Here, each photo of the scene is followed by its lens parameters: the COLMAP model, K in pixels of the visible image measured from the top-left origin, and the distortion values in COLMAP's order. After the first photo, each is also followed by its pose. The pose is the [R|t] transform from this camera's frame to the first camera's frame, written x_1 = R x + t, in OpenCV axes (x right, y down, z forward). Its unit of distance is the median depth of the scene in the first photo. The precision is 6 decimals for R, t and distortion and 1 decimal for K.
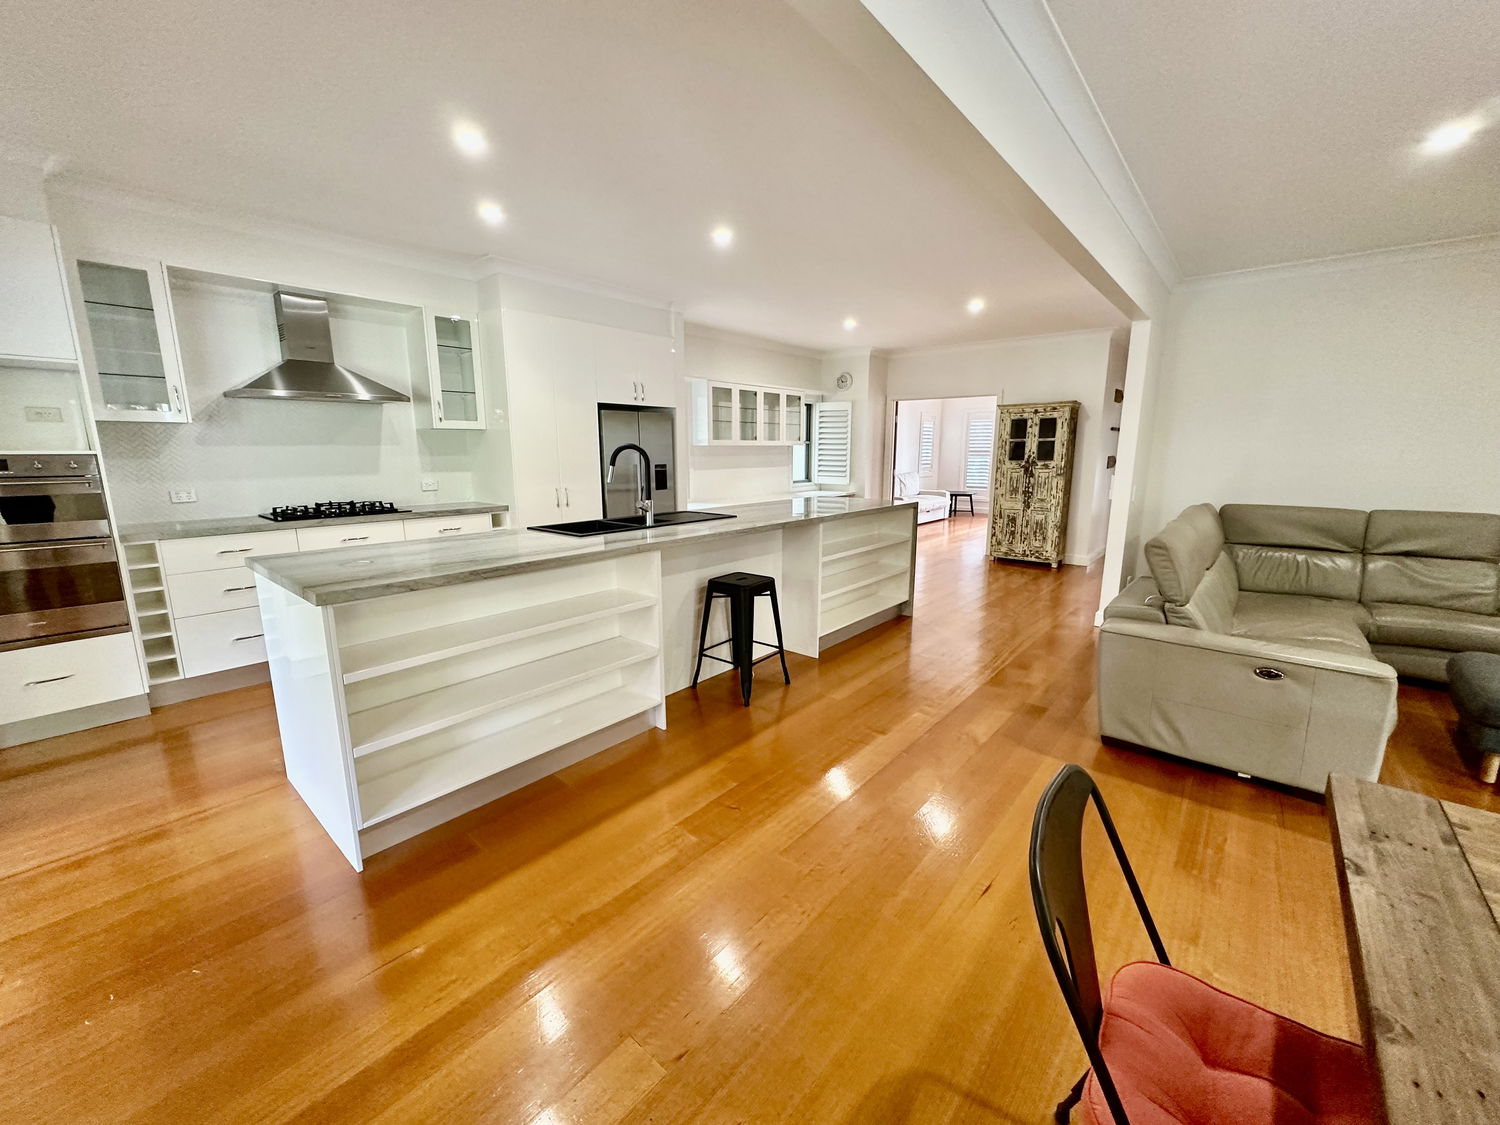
lens RADIAL K [[598.7, 0, 747.9], [0, 598.7, 558.1], [0, 0, 1]] dist [-0.004630, 0.000831]
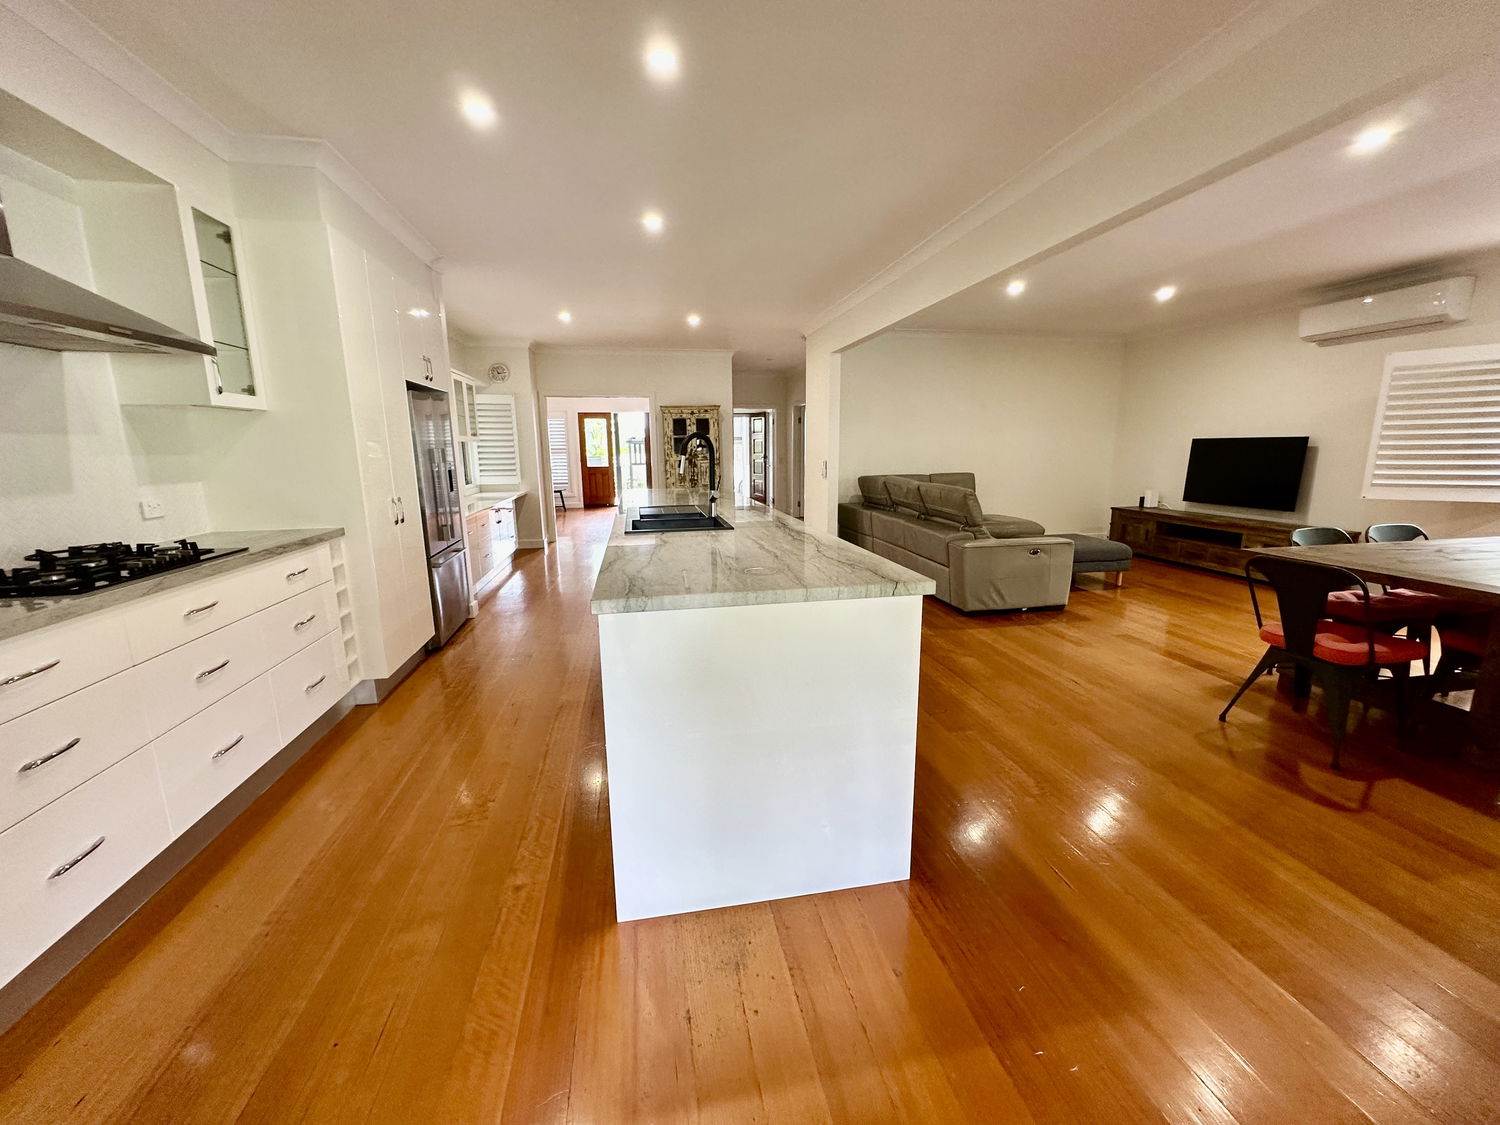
lens RADIAL K [[598.7, 0, 747.3], [0, 598.7, 565.2], [0, 0, 1]] dist [-0.004630, 0.000831]
pose [[0.626639, -0.158500, 0.763021, -0.716517], [0.150775, 0.985257, 0.080839, -0.038643], [-0.764585, 0.064387, 0.641298, 0.272235]]
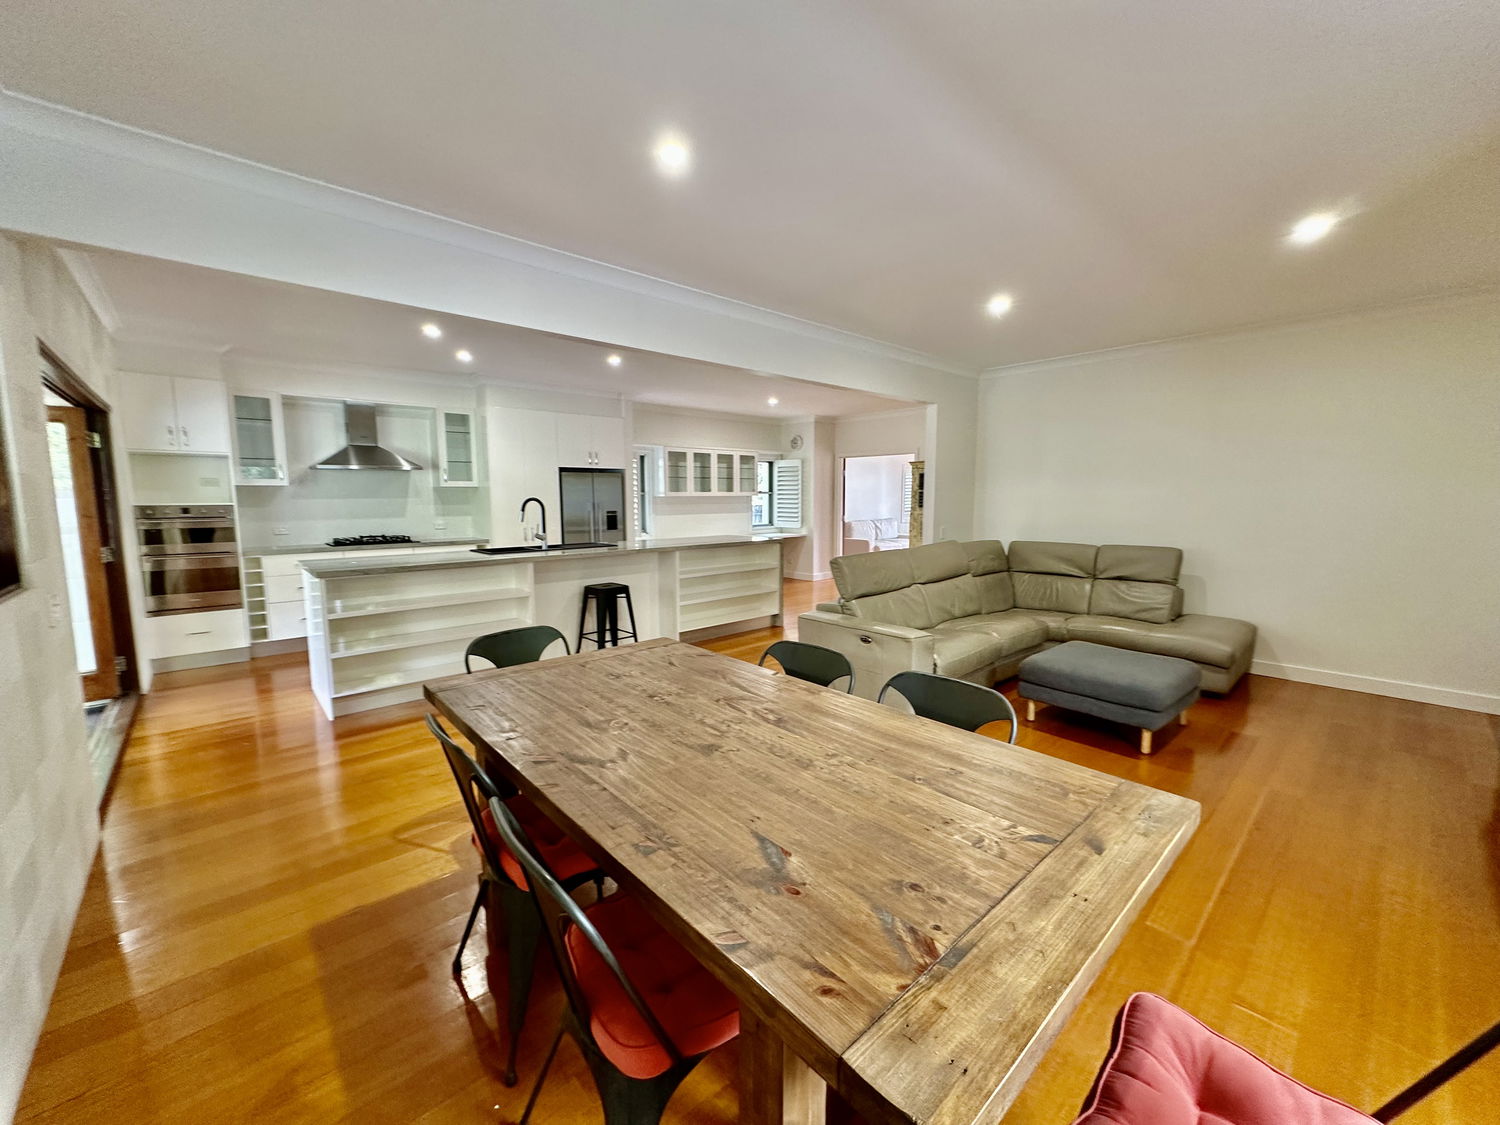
lens RADIAL K [[598.7, 0, 749.7], [0, 598.7, 556.0], [0, 0, 1]] dist [-0.004630, 0.000831]
pose [[0.991935, 0.008763, -0.126443, 0.452731], [-0.019022, 0.996601, -0.080158, 0.061823], [0.125311, 0.081917, 0.988730, -0.379316]]
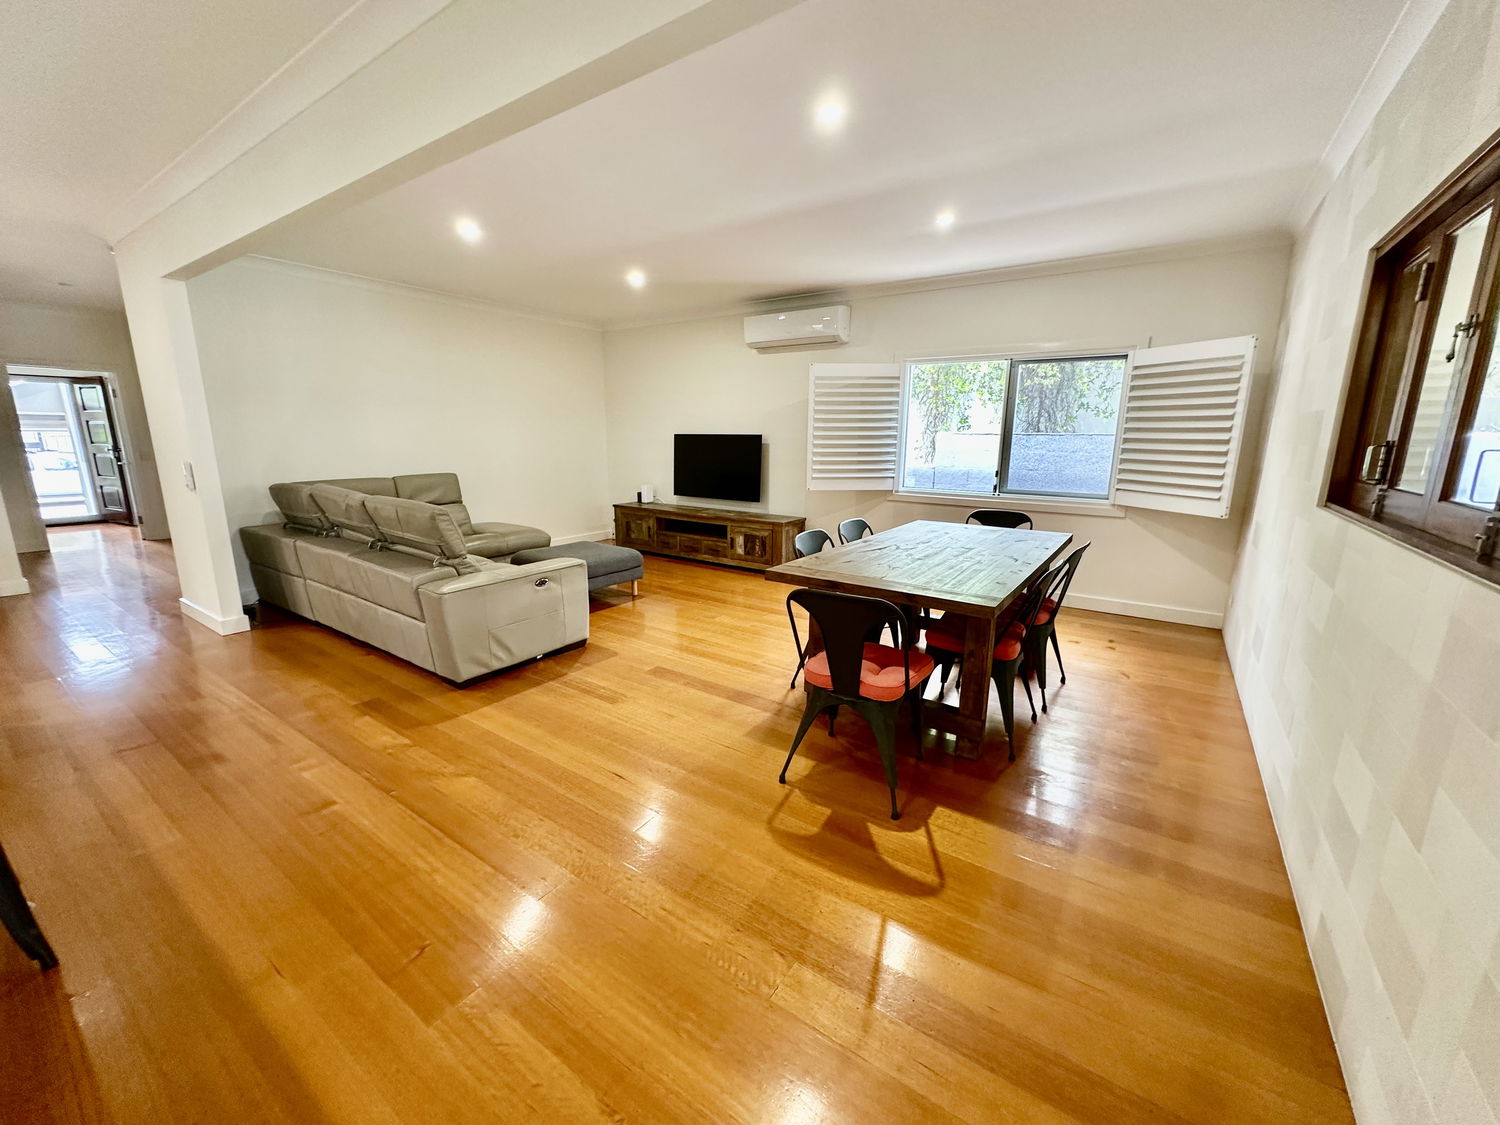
lens RADIAL K [[598.7, 0, 752.0], [0, 598.7, 560.3], [0, 0, 1]] dist [-0.004630, 0.000831]
pose [[-0.109981, -0.207023, 0.972135, -0.371430], [0.171370, 0.959471, 0.223714, -0.061884], [-0.979049, 0.191199, -0.070046, 0.338310]]
